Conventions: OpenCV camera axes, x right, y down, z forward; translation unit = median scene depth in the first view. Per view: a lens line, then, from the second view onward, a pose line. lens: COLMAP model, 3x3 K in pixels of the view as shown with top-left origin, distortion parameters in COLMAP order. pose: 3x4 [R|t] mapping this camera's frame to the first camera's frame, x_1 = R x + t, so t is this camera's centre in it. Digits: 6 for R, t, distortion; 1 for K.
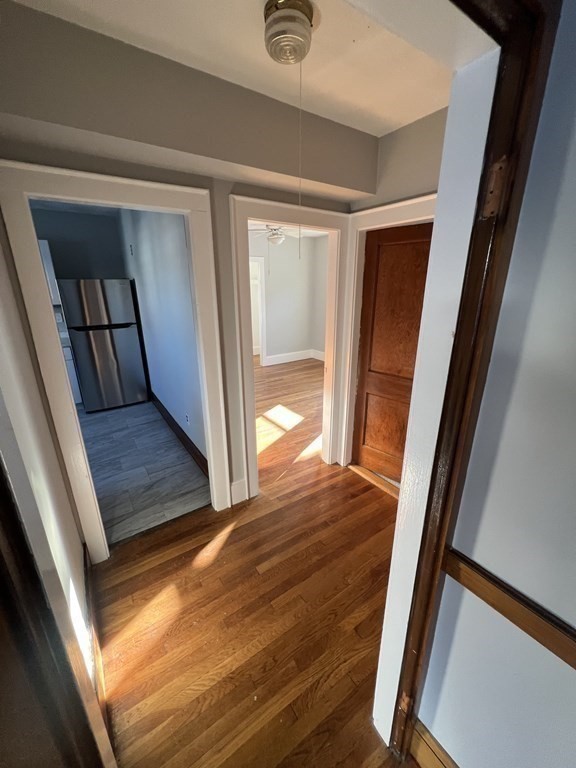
lens RADIAL K [[309.7, 0, 290.5], [0, 309.7, 384.9], [0, 0, 1]] dist [0.000352, -0.000035]
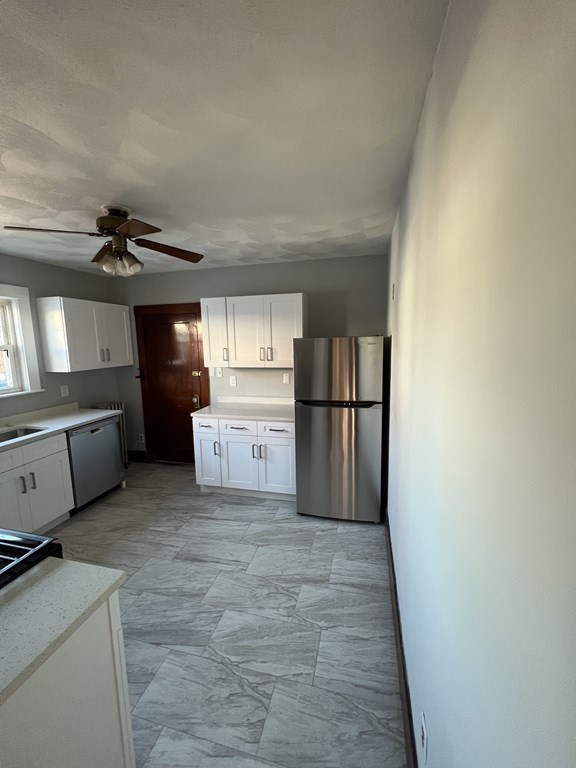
lens RADIAL K [[309.7, 0, 290.5], [0, 309.7, 384.9], [0, 0, 1]] dist [0.000352, -0.000035]
pose [[0.666215, 0.093441, -0.739882, -0.166340], [-0.217926, 0.973207, -0.073320, -0.153460], [0.713208, 0.210086, 0.668729, 0.455729]]
